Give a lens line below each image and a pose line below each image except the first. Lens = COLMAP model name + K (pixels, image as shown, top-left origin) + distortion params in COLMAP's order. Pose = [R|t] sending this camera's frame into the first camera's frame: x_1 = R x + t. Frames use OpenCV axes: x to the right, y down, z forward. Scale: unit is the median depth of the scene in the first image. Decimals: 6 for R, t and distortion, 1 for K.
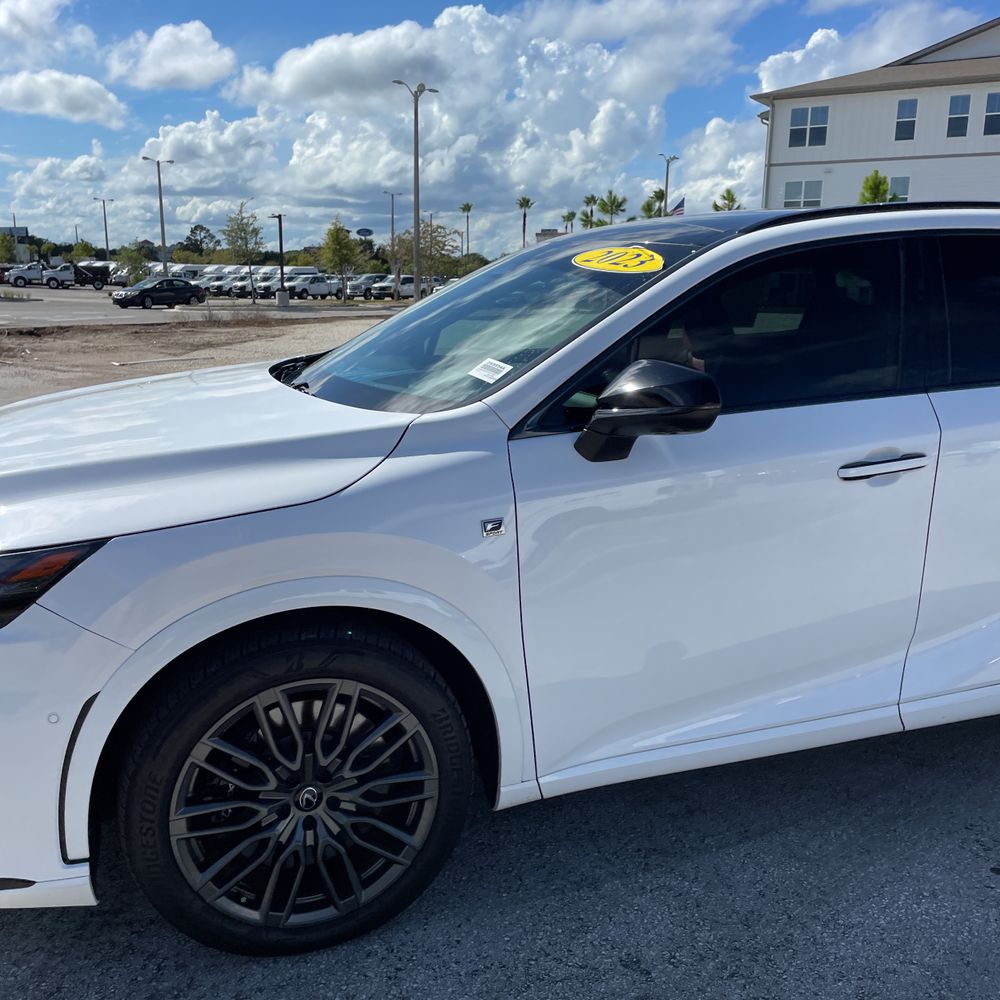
lens RADIAL K [[993.5, 0, 486.8], [0, 993.5, 514.9], [0, 0, 1]] dist [0.098014, -0.115183]
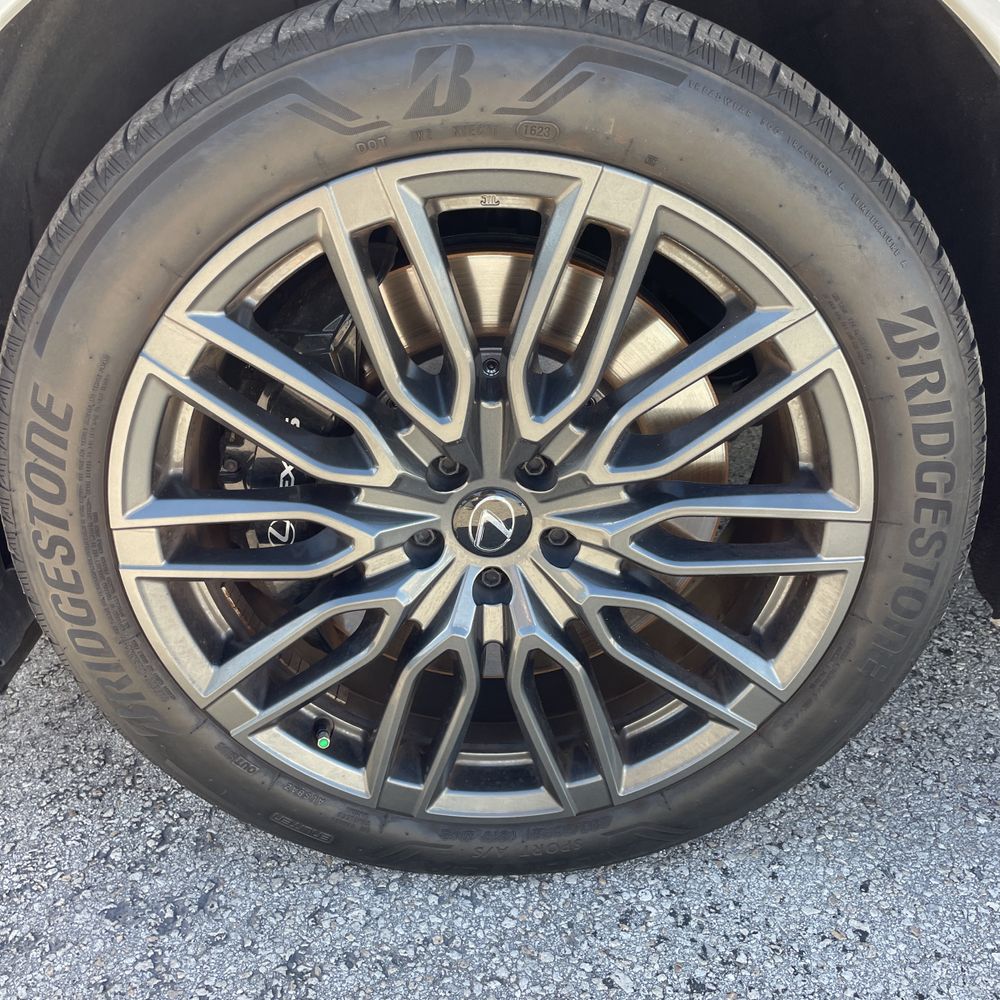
lens RADIAL K [[1001.9, 0, 520.9], [0, 1001.9, 497.3], [0, 0, 1]] dist [0.105847, -0.152974]
pose [[0.951719, 0.130313, -0.277937, -0.065723], [-0.056953, 0.964660, 0.257268, 0.173037], [0.301640, -0.229018, 0.925507, 0.645970]]
